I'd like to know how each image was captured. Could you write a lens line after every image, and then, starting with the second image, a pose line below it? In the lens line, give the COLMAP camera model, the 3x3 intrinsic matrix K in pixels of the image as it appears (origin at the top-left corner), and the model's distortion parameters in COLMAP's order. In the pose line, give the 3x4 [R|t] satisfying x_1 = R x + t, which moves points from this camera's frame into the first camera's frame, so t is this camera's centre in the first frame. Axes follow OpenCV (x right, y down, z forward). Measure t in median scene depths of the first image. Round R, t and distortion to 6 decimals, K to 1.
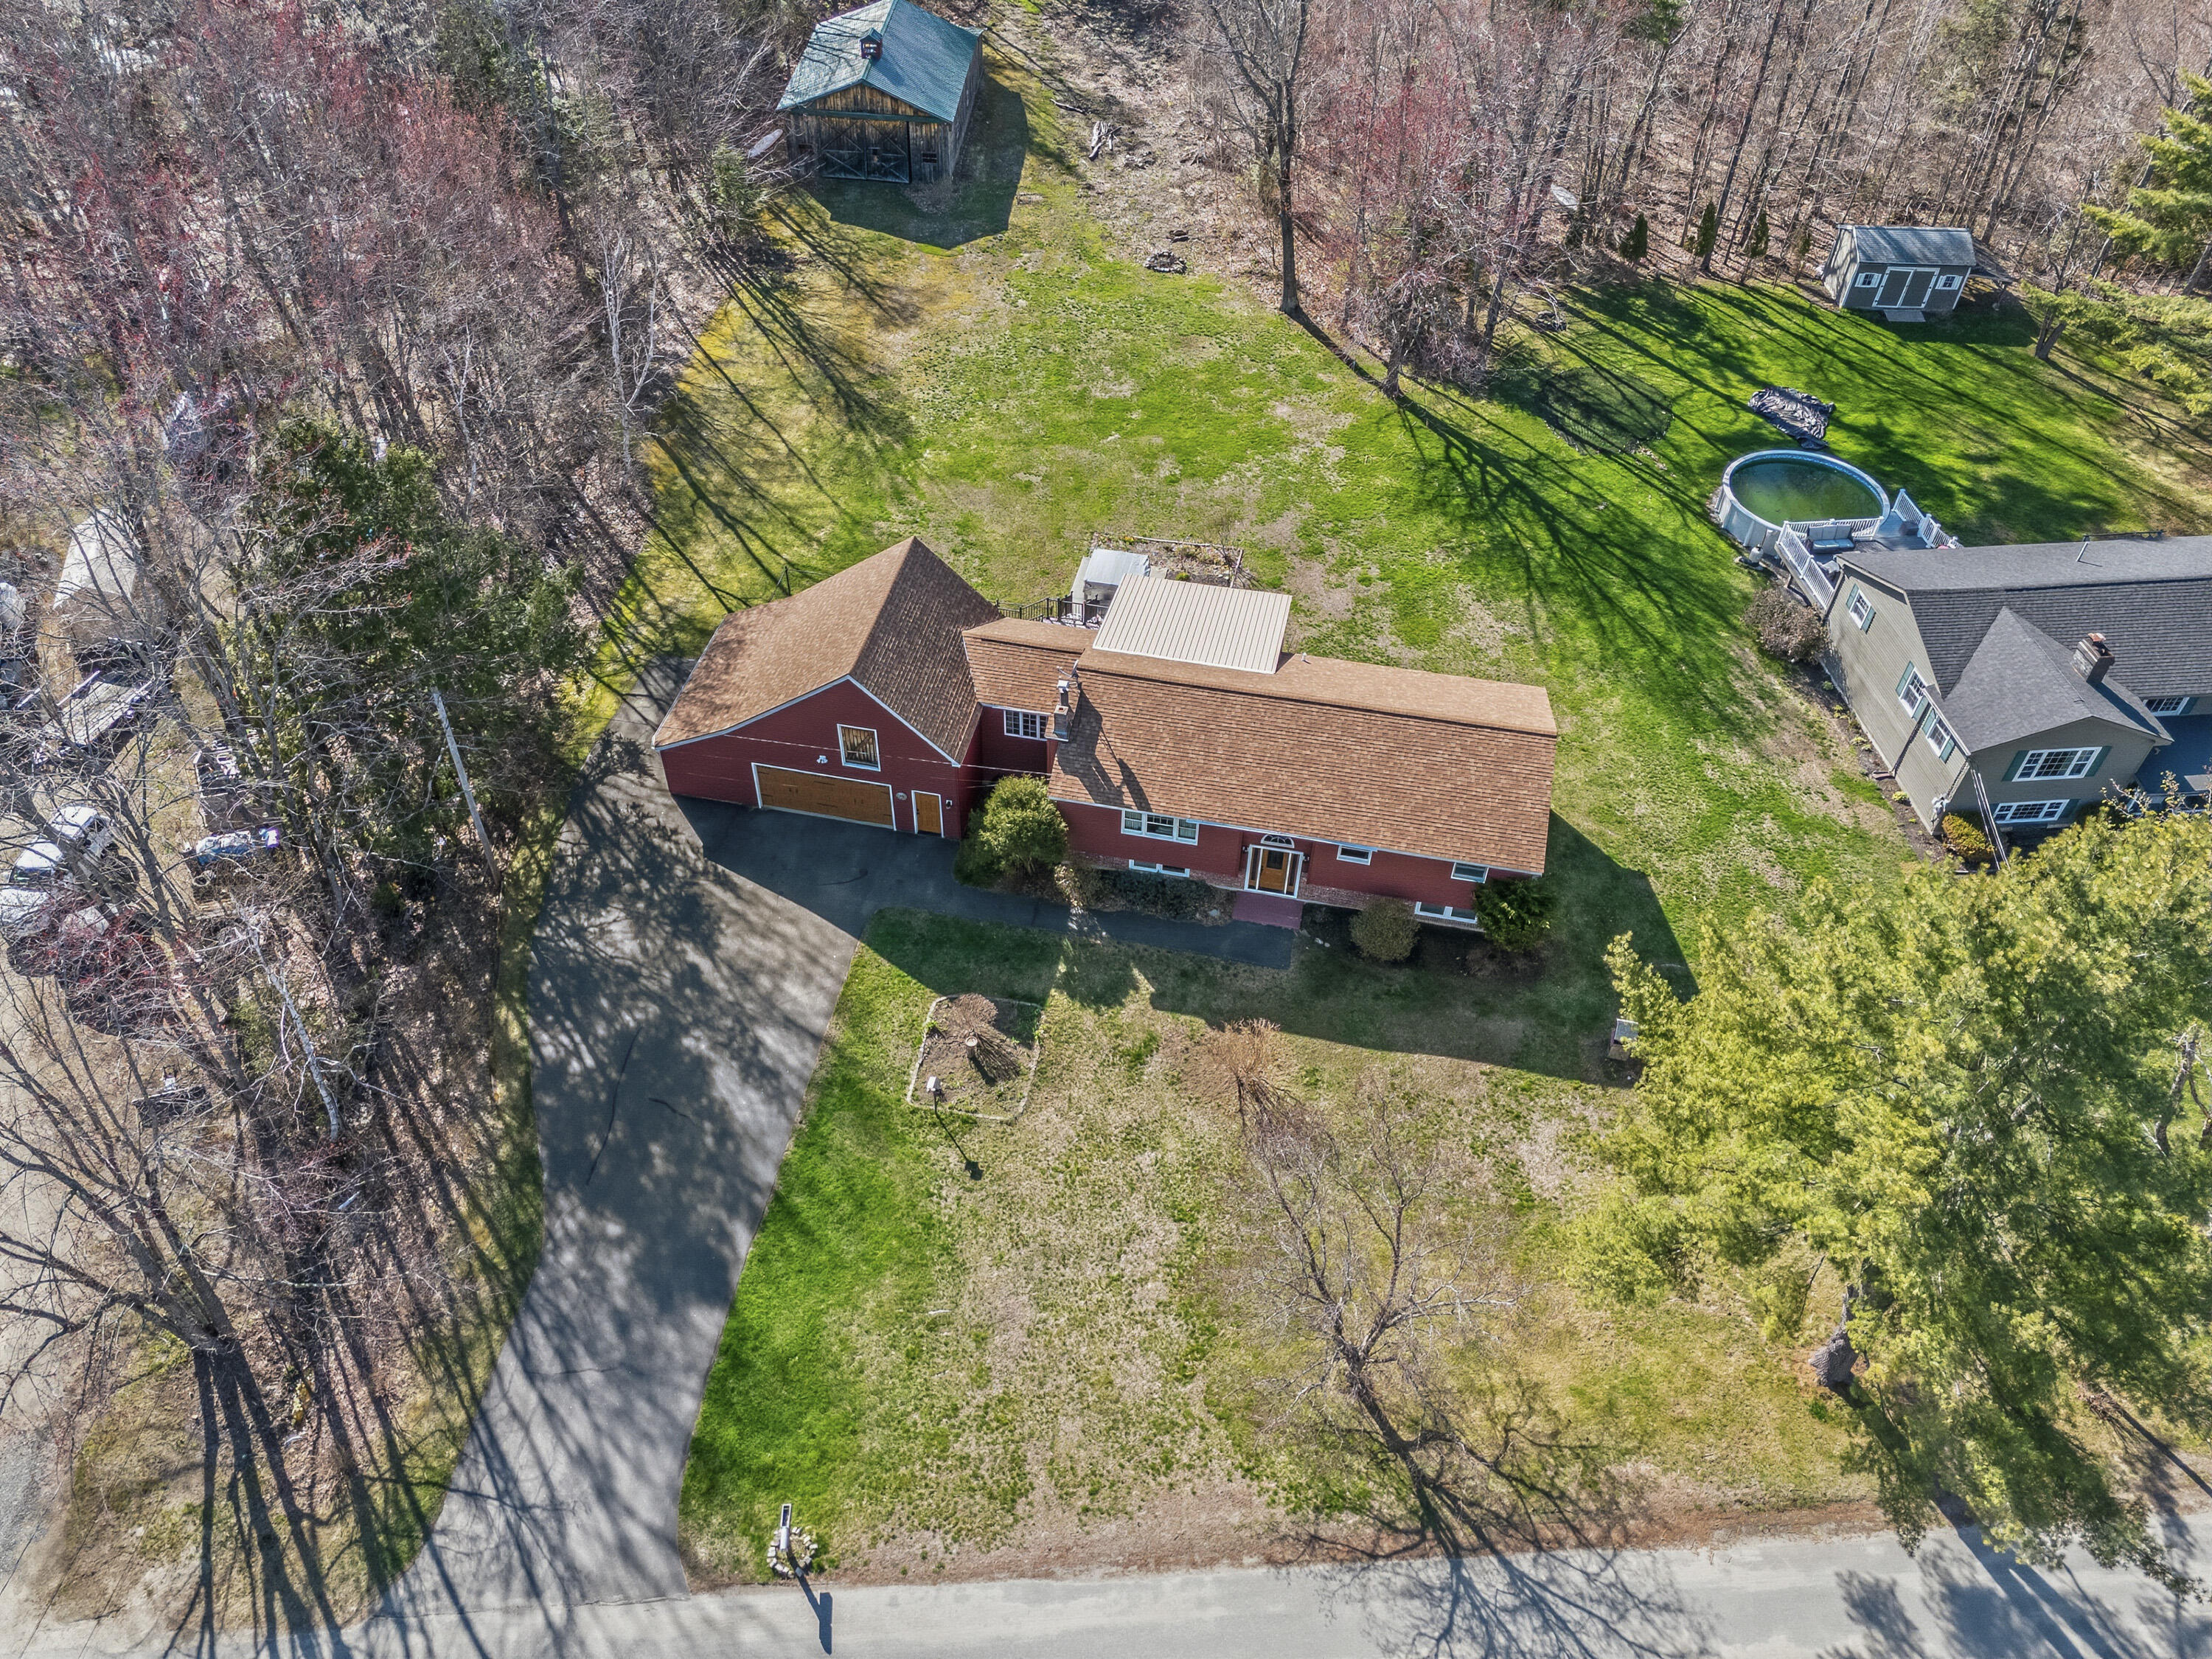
lens RADIAL K [[1653.5, 0, 1104.8], [0, 1653.5, 821.4], [0, 0, 1]] dist [0.101417, -0.097382]
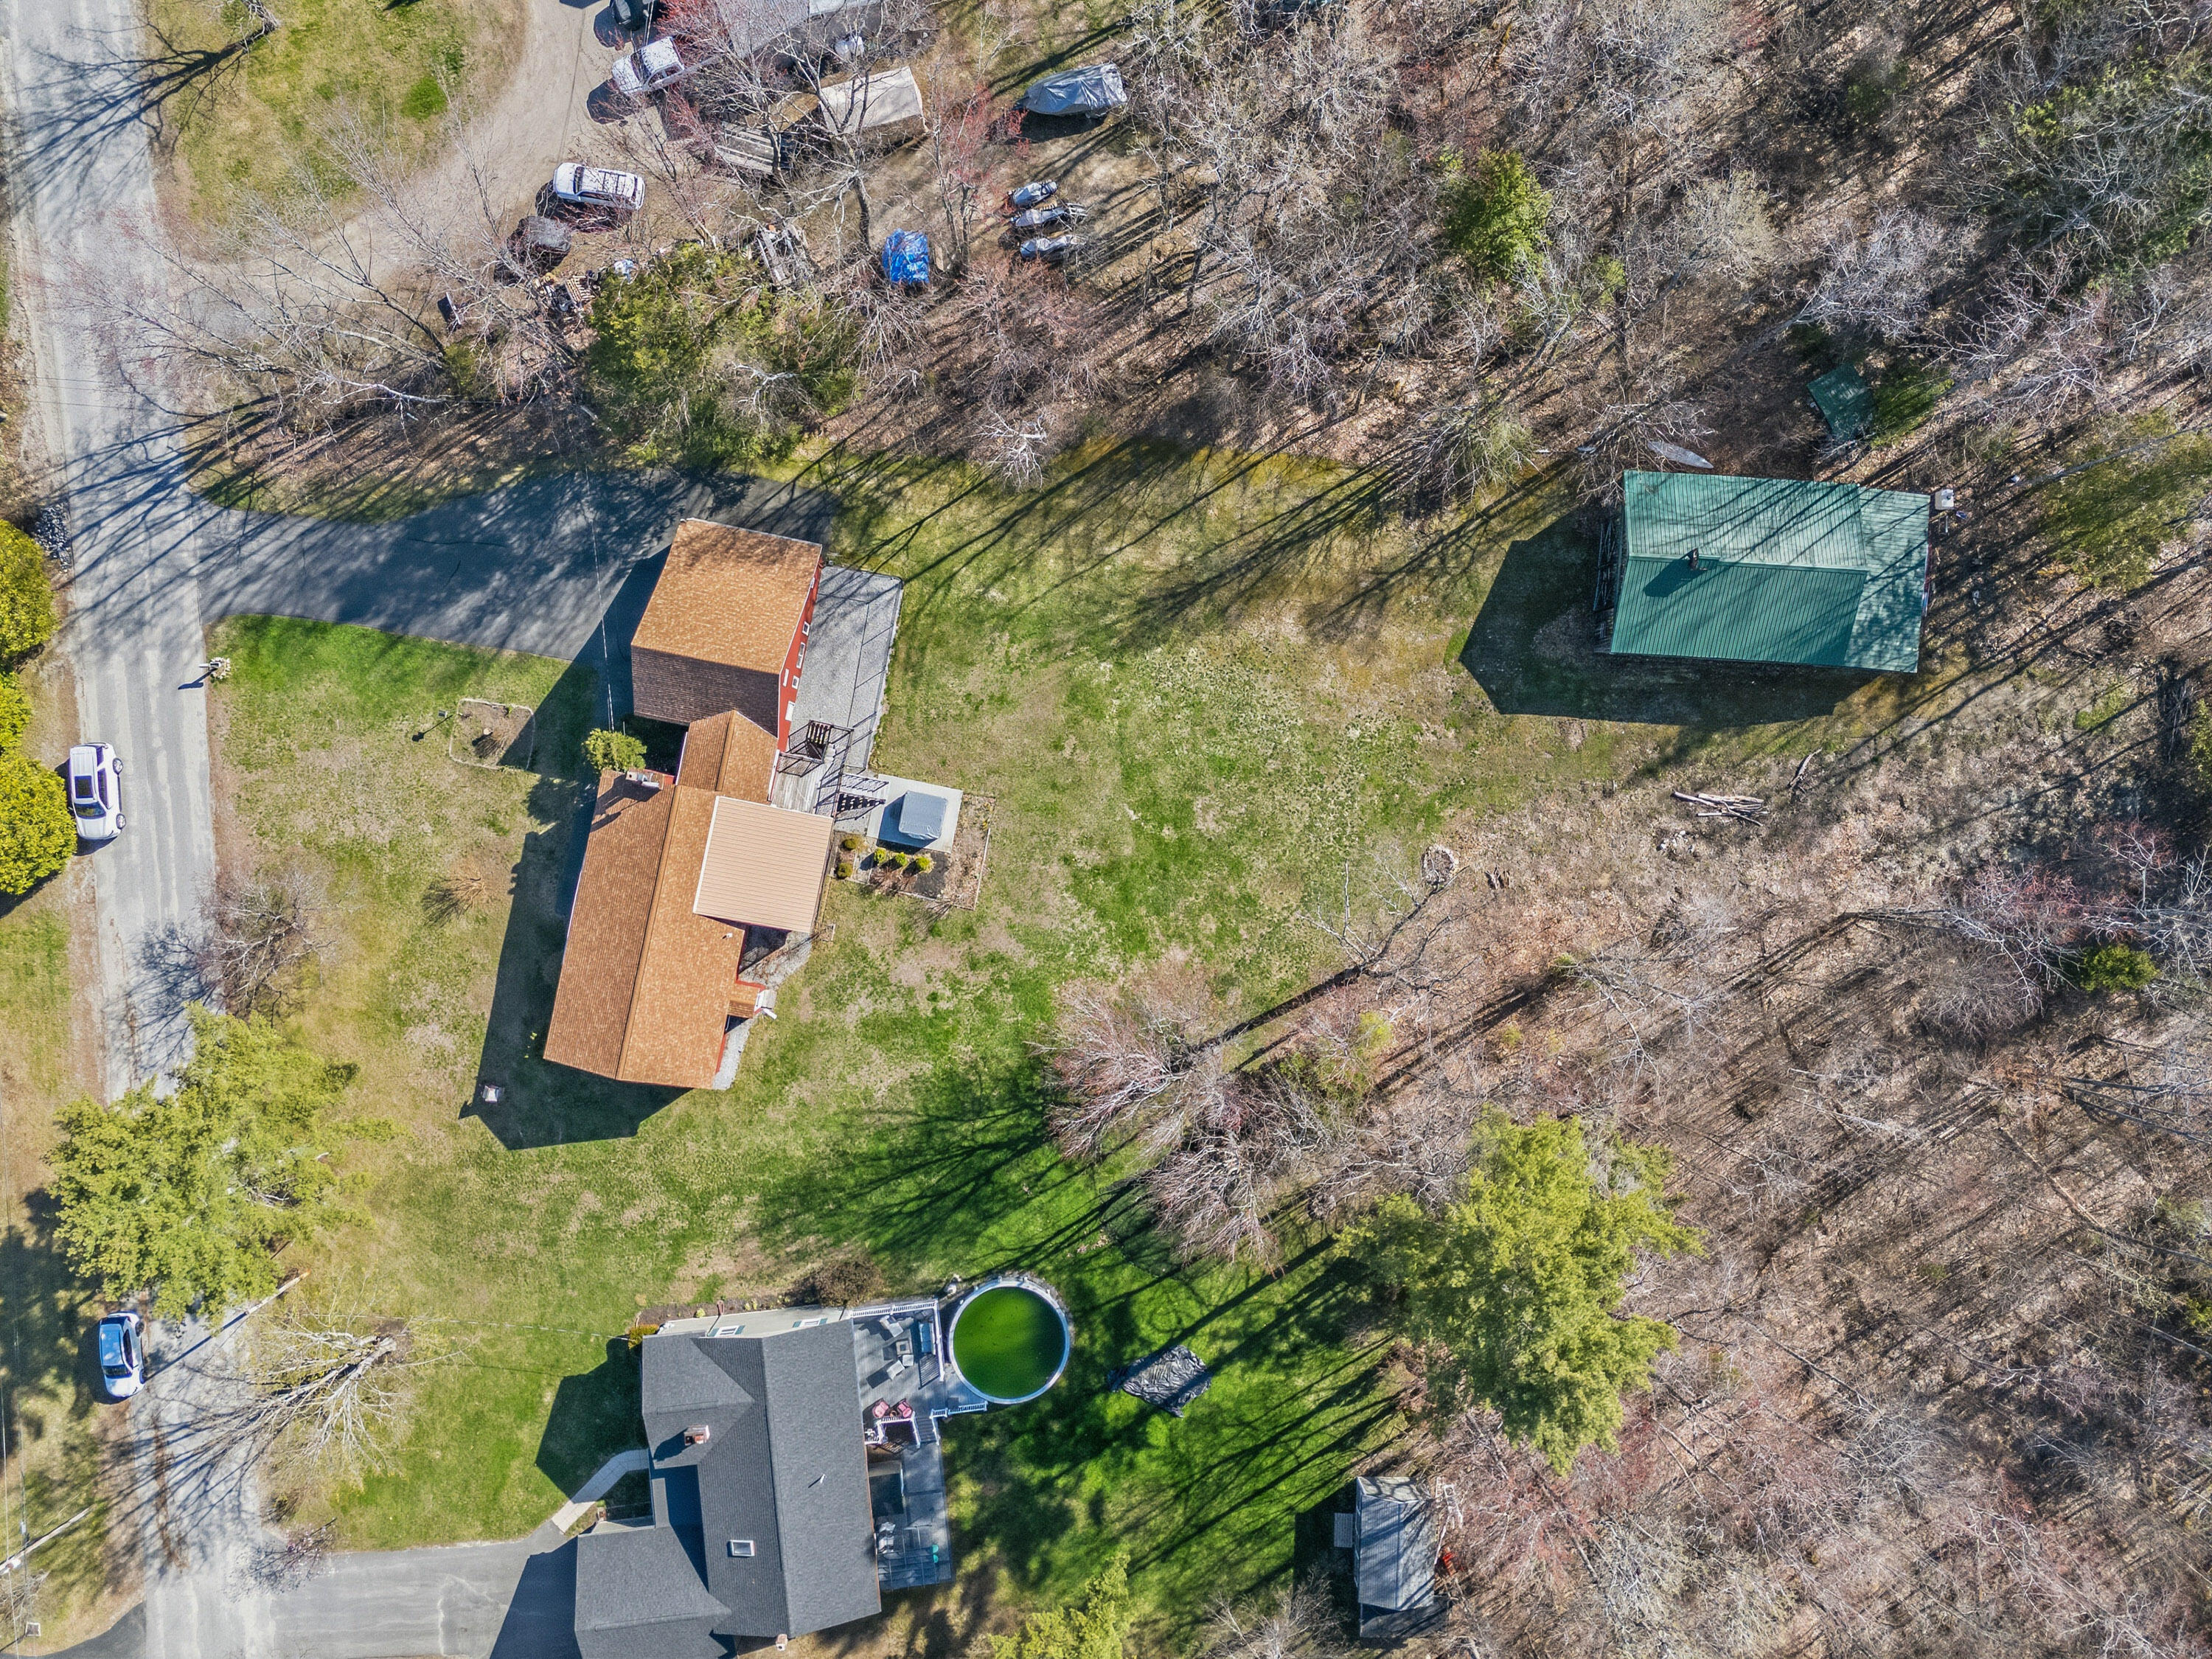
lens RADIAL K [[1653.5, 0, 1104.8], [0, 1653.5, 821.4], [0, 0, 1]] dist [0.101417, -0.097382]
pose [[-0.001681, 0.999874, -0.015816, 0.037585], [-0.713892, 0.009875, 0.700186, -1.353213], [0.700253, 0.012468, 0.713785, 0.141450]]
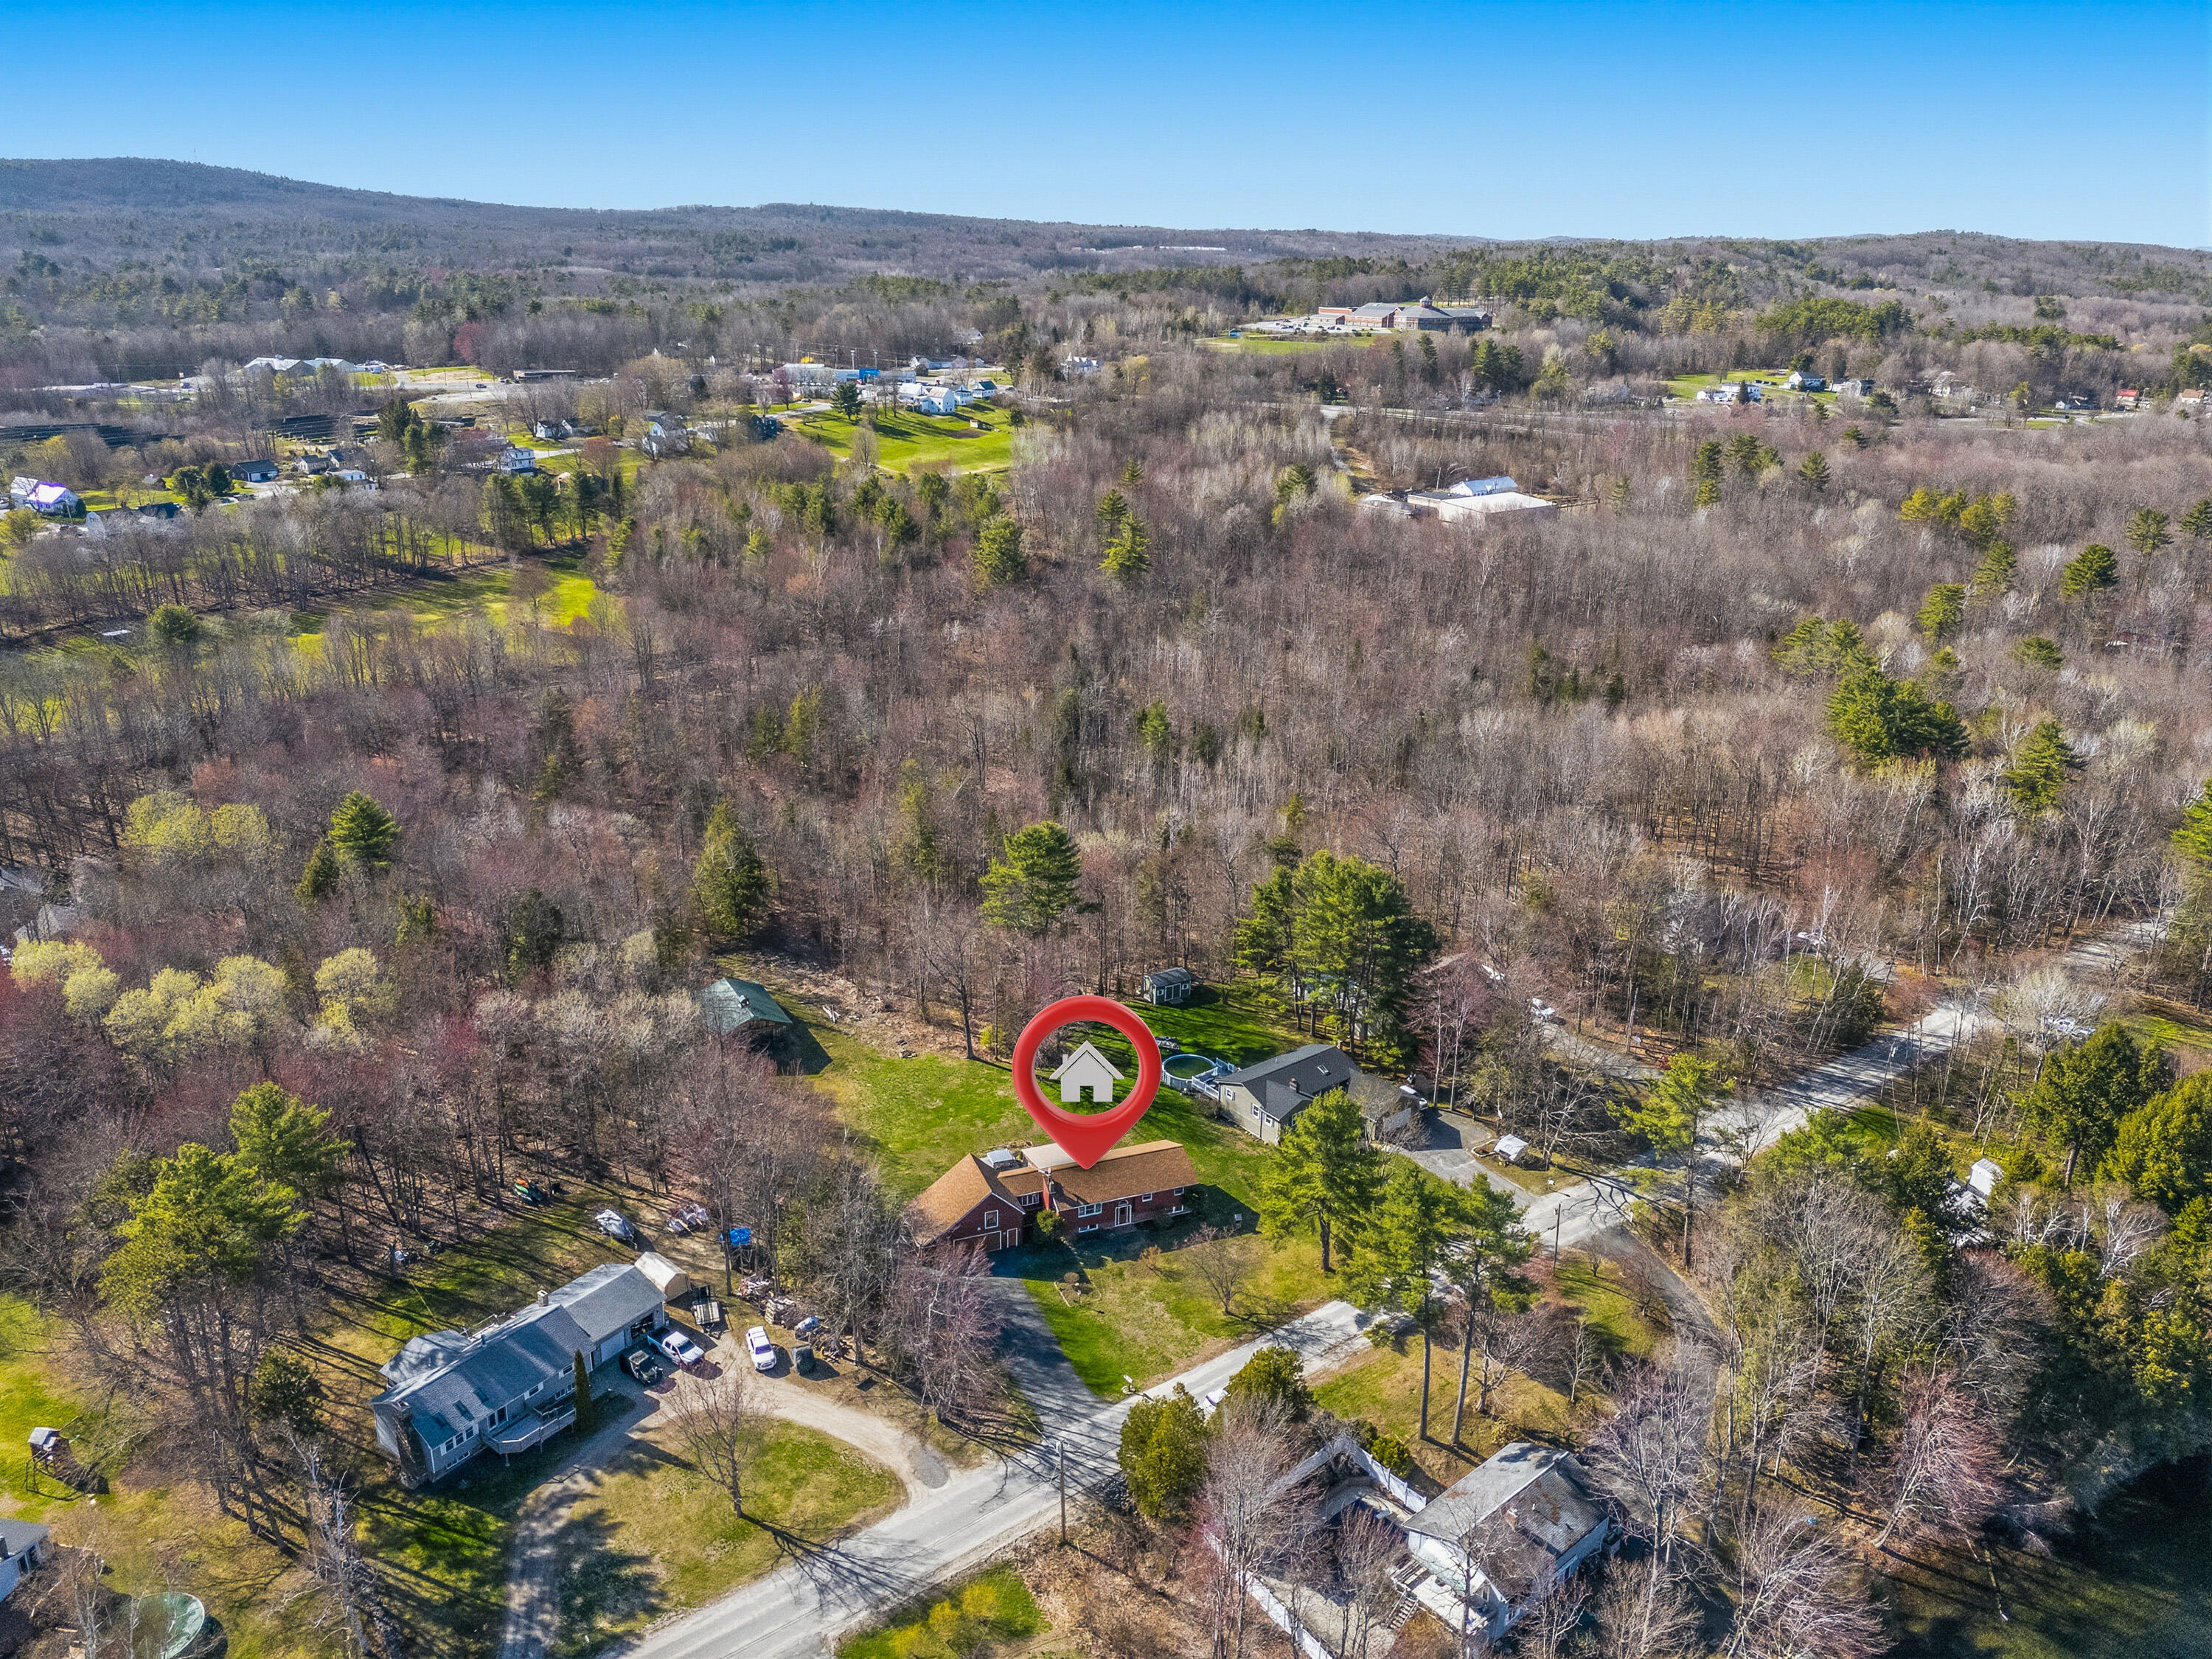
lens RADIAL K [[1653.5, 0, 1104.8], [0, 1653.5, 821.4], [0, 0, 1]] dist [0.101417, -0.097382]
pose [[0.845823, -0.189710, 0.498592, -1.224724], [0.378038, 0.872595, -0.309299, 0.307021], [-0.376392, 0.450099, 0.809778, -1.691453]]
